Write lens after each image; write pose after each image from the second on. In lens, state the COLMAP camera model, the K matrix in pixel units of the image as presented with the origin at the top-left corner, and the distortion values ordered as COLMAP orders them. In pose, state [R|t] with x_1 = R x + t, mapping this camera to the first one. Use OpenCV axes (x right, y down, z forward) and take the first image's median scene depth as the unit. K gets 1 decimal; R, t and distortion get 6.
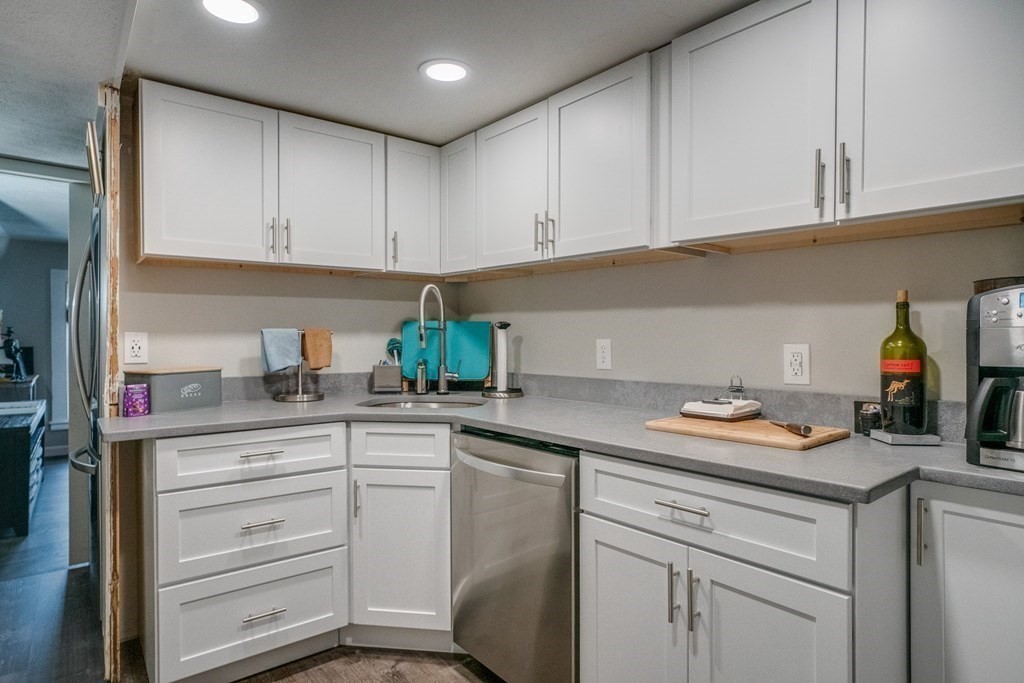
lens RADIAL K [[598.1, 0, 512.0], [0, 598.1, 341.5], [0, 0, 1]] dist [-0.000571, 0.000317]
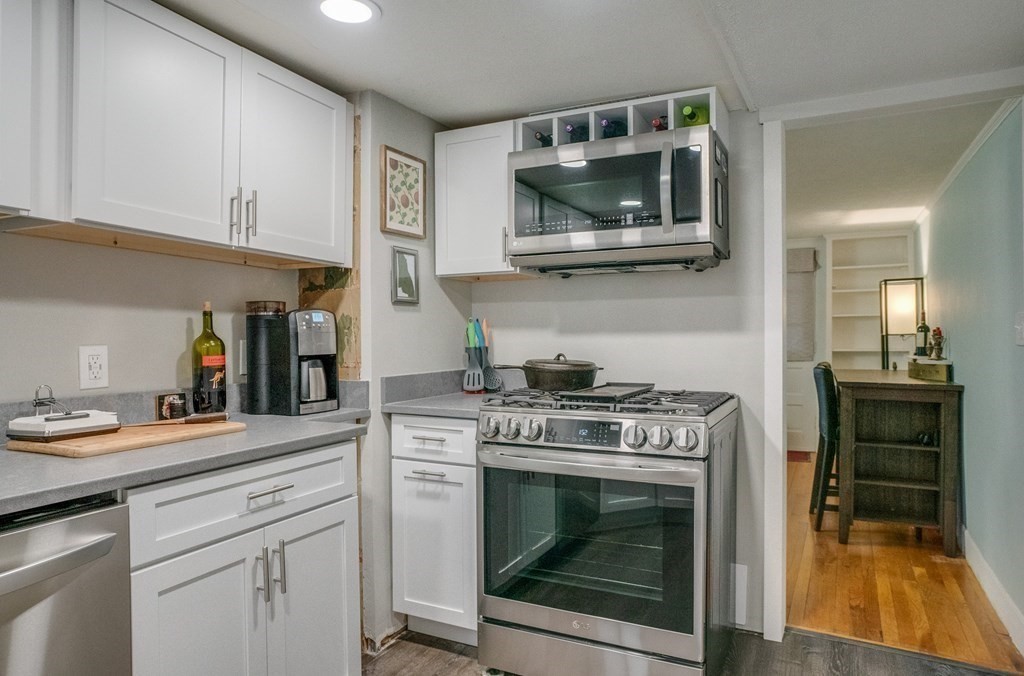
lens RADIAL K [[692.4, 0, 512.0], [0, 692.4, 338.0], [0, 0, 1]] dist [0.244501, -0.000305]
pose [[-0.391849, -0.006473, 0.920007, -1.027012], [0.004481, 0.999950, 0.008944, -0.018885], [-0.920019, 0.007628, -0.391800, 0.999991]]
